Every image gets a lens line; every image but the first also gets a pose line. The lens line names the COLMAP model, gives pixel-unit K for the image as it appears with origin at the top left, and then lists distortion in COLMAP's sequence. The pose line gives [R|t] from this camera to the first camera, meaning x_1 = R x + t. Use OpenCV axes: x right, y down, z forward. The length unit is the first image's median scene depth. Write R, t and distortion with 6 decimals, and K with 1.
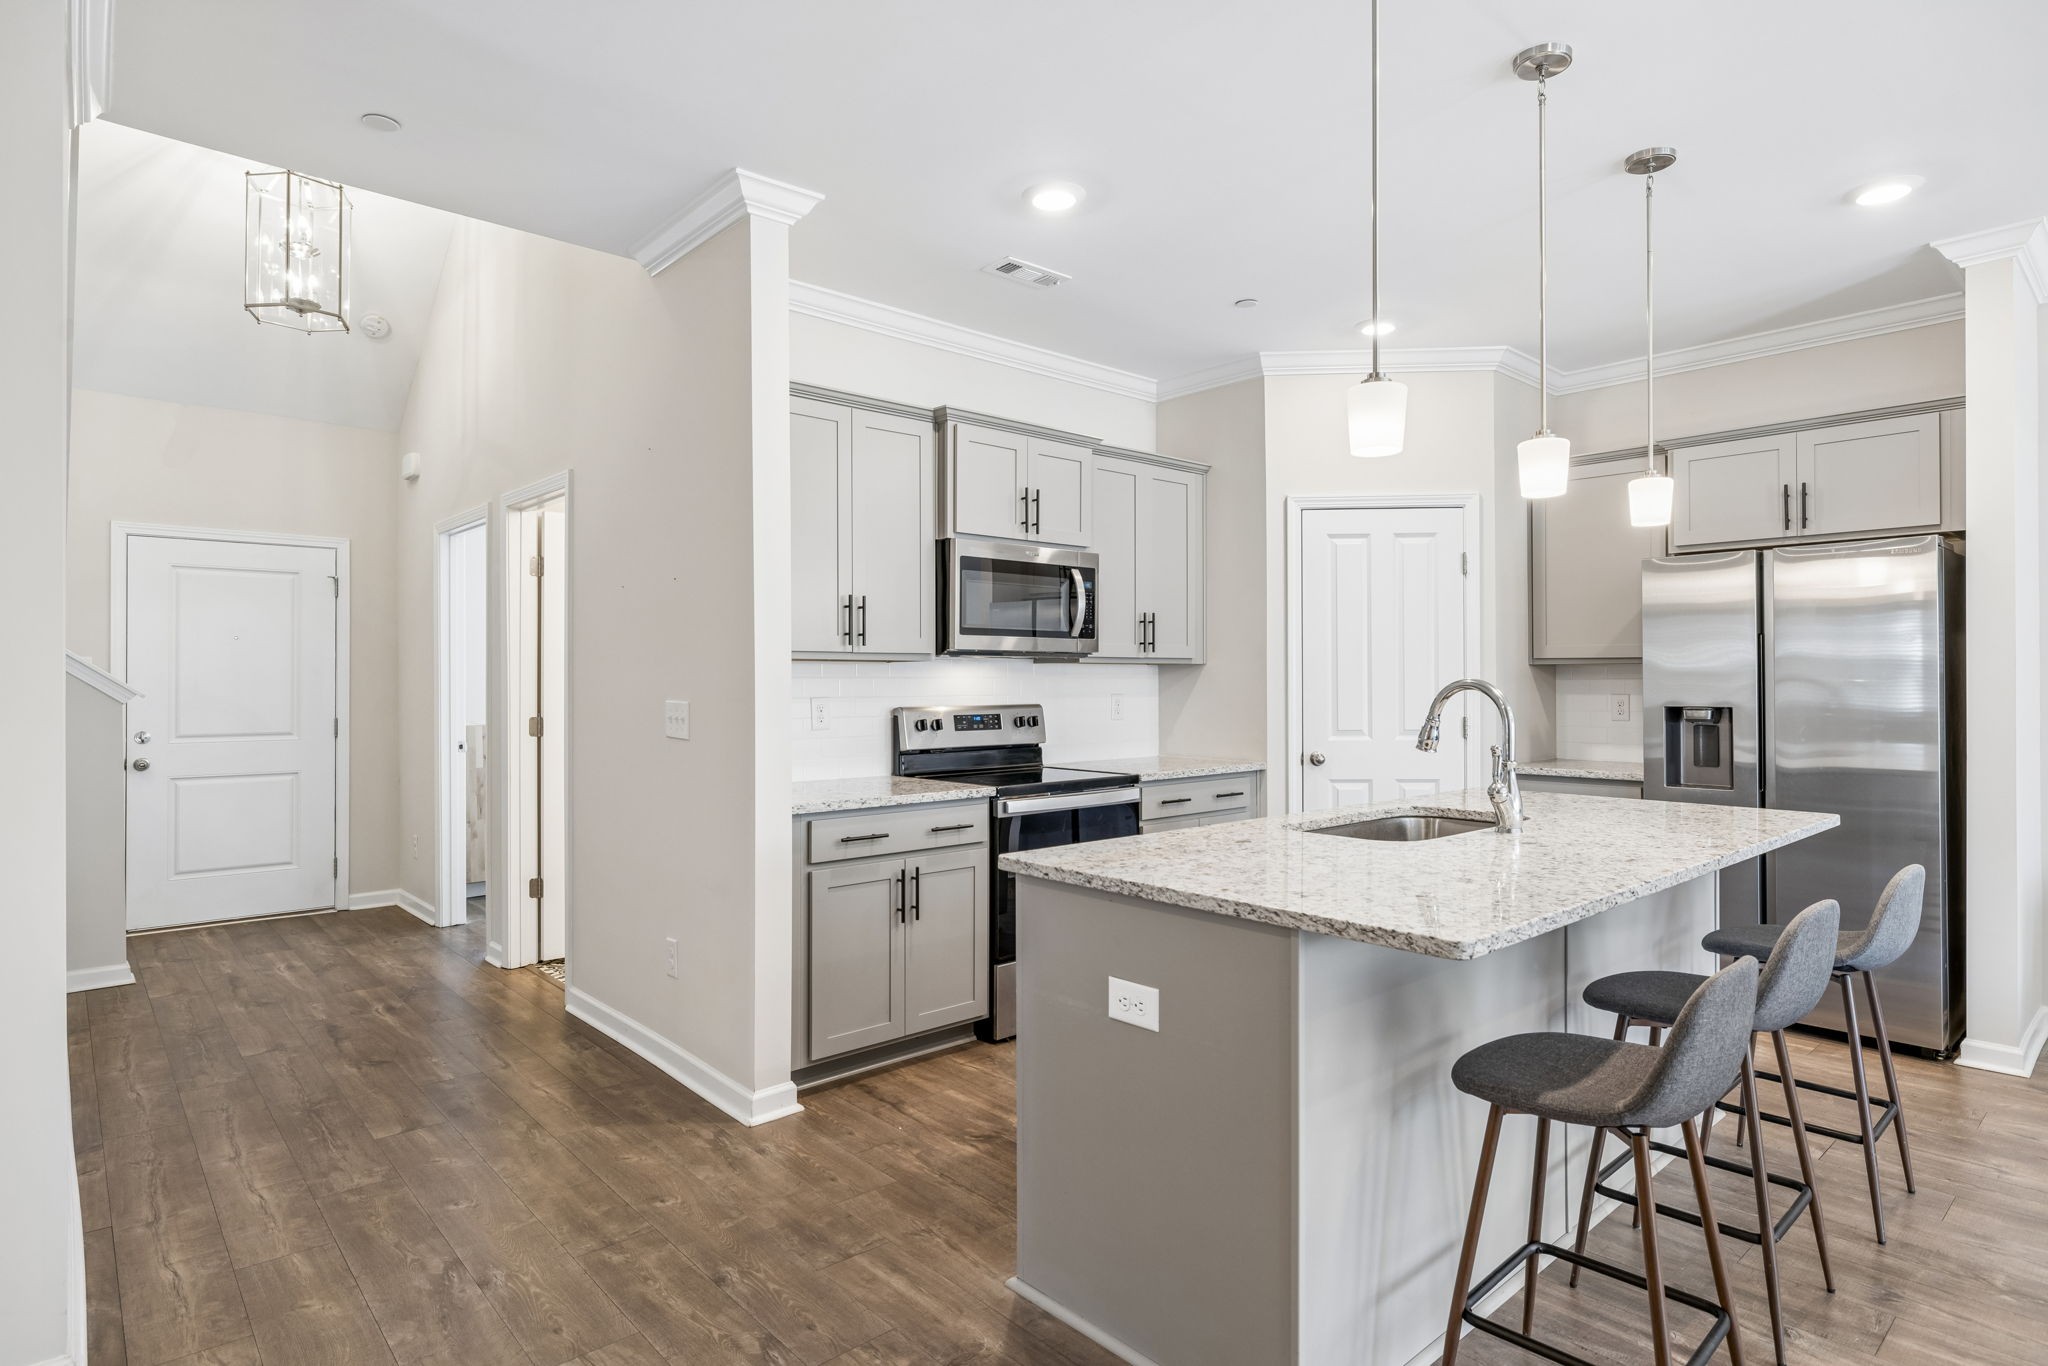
lens RADIAL K [[1090.8, 0, 1015.9], [0, 1090.8, 675.3], [0, 0, 1]] dist [-0.008249, 0.004535]
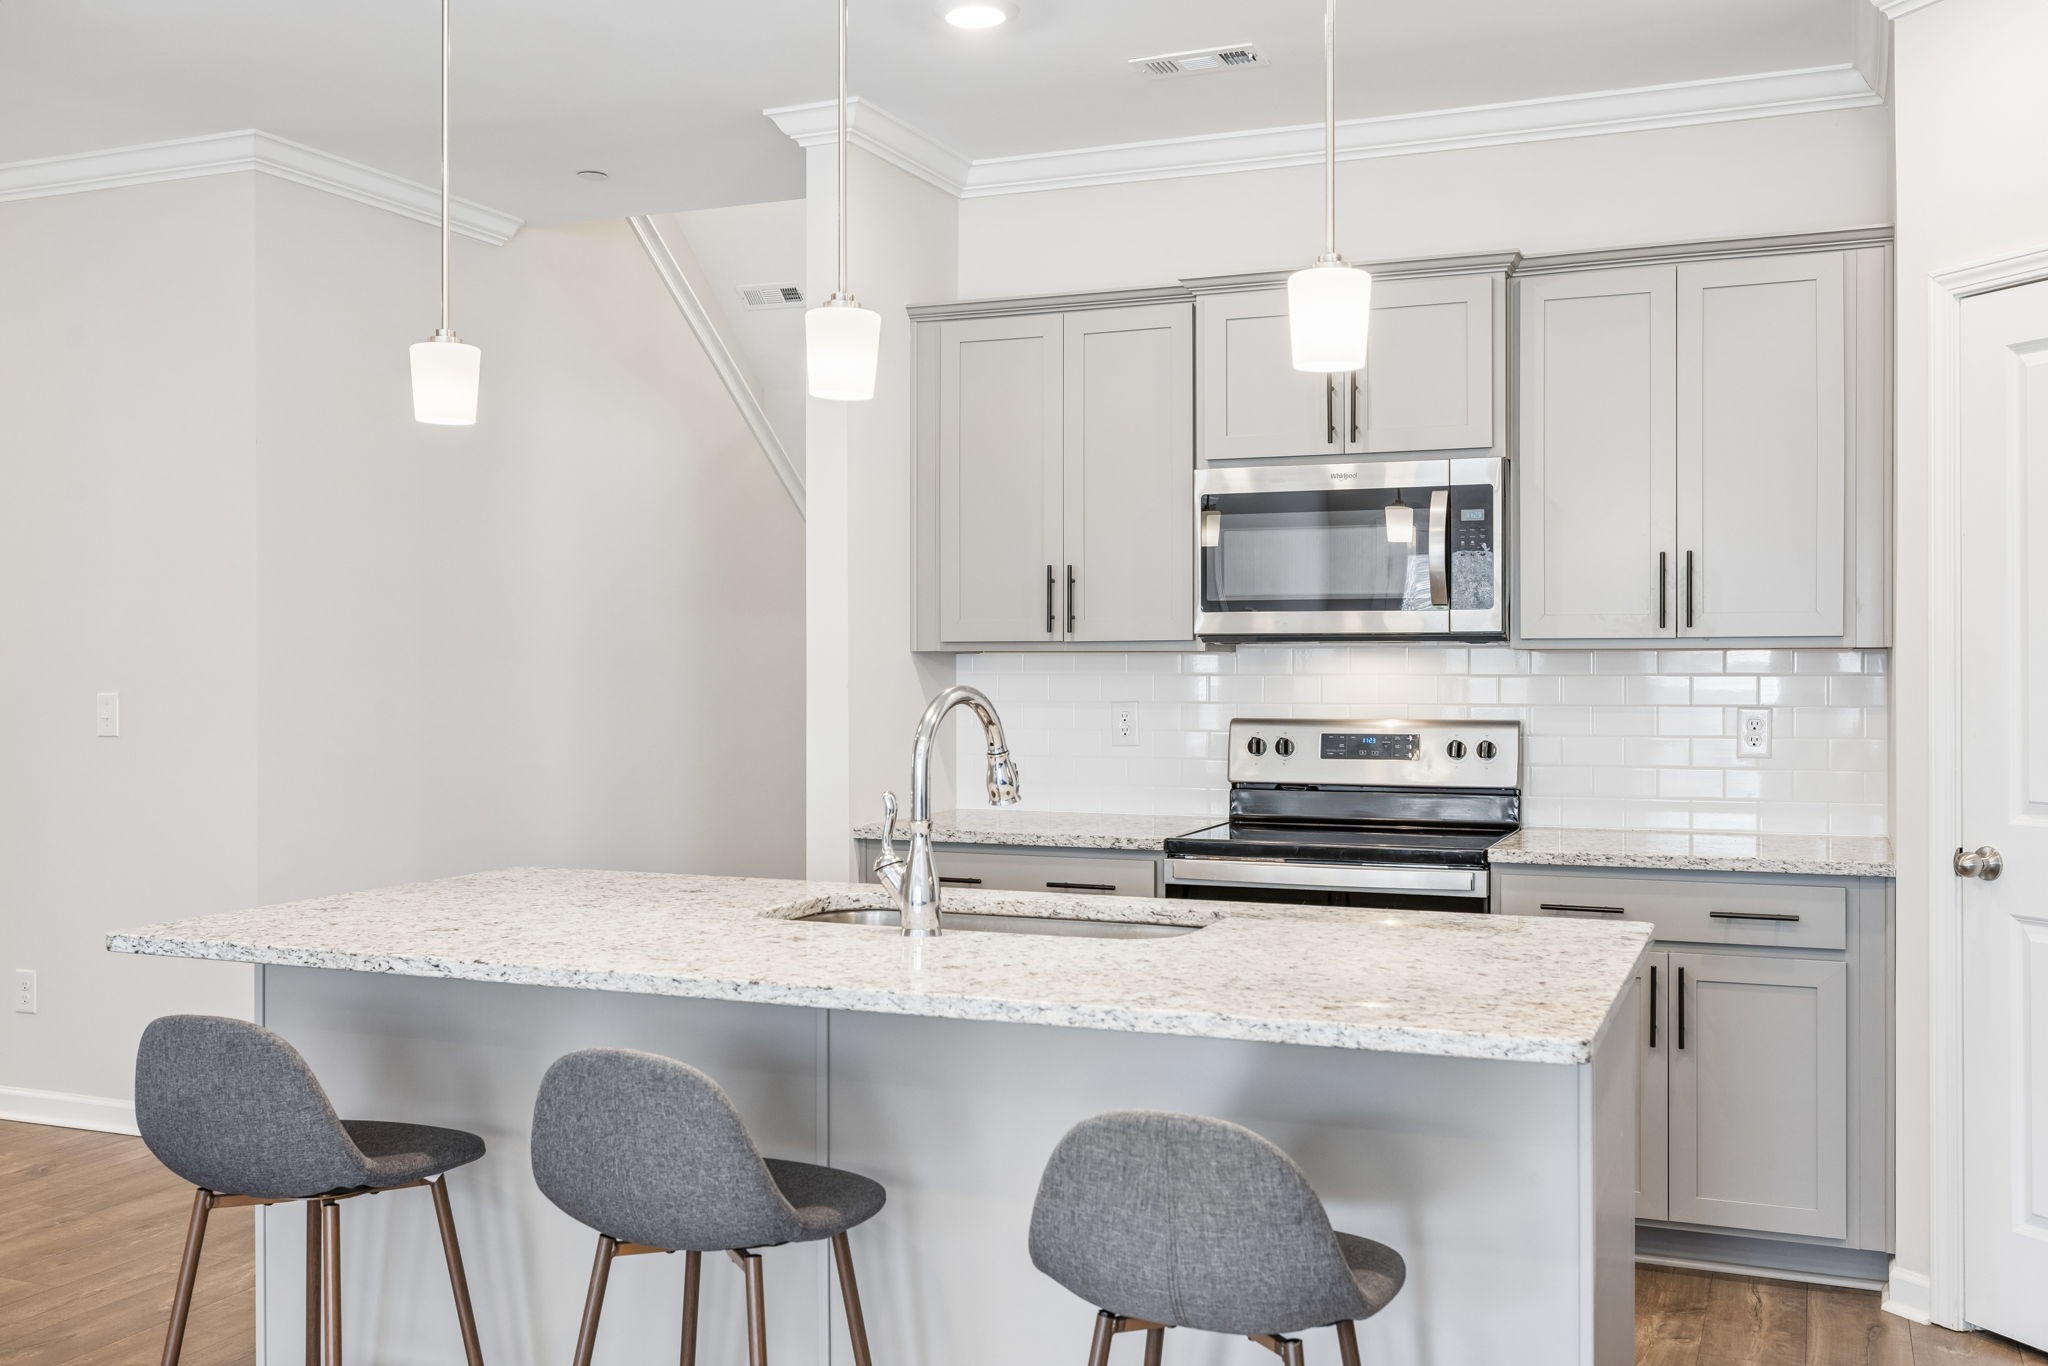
lens RADIAL K [[1894.8, 0, 1021.6], [0, 1894.8, 682.2], [0, 0, 1]] dist [-0.000984, 0.000000]
pose [[0.436103, 0.007818, -0.899863, 1.069108], [0.003711, 0.999938, 0.010485, -0.007524], [0.899889, -0.007912, 0.436047, 0.433112]]
